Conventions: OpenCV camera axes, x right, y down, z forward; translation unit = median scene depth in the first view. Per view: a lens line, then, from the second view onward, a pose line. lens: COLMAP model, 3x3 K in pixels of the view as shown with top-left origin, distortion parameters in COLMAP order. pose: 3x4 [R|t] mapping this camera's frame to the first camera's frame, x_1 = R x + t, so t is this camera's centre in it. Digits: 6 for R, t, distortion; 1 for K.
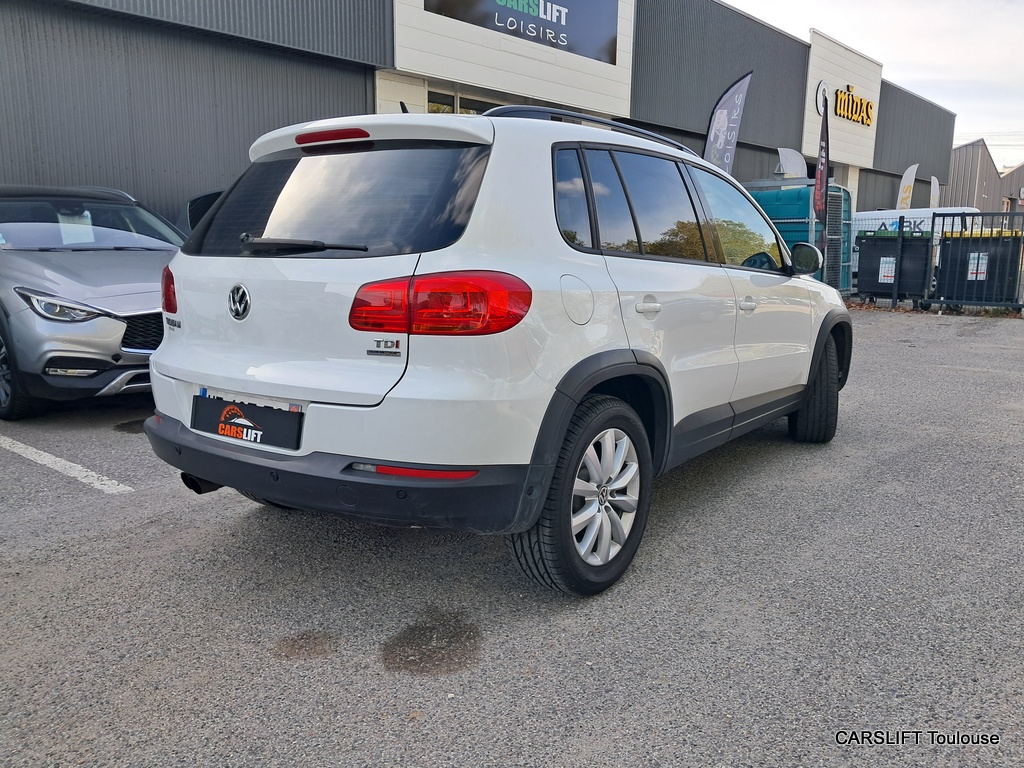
lens RADIAL K [[785.1, 0, 515.9], [0, 785.1, 406.9], [0, 0, 1]] dist [0.006805, 0.004434]
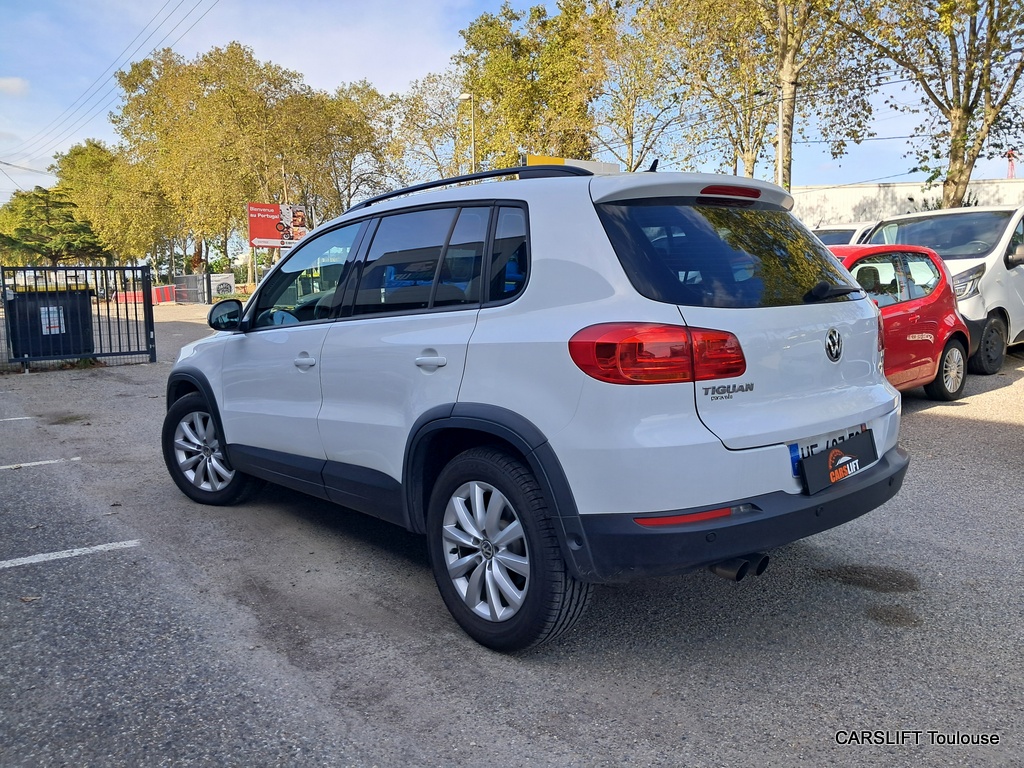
lens RADIAL K [[822.9, 0, 512.0], [0, 822.9, 384.0], [0, 0, 1]] dist [-0.001473, 0.003554]
pose [[0.217925, -0.129147, 0.967383, -0.971614], [0.226653, 0.970803, 0.078545, -0.169547], [-0.949282, 0.202144, 0.240834, 0.729730]]
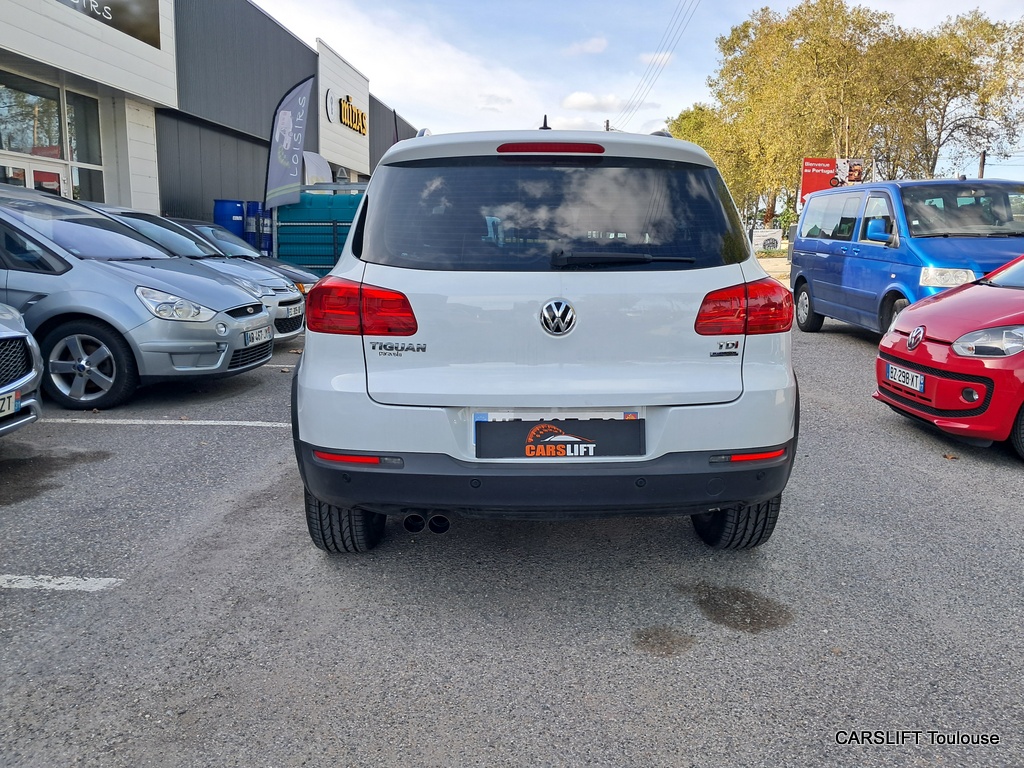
lens RADIAL K [[809.0, 0, 512.0], [0, 809.0, 384.0], [0, 0, 1]] dist [0.006722, 0.003277]
pose [[0.796143, -0.101958, 0.596457, -0.637491], [0.121068, 0.992611, 0.008077, -0.041412], [-0.592873, 0.065781, 0.802605, 0.144043]]
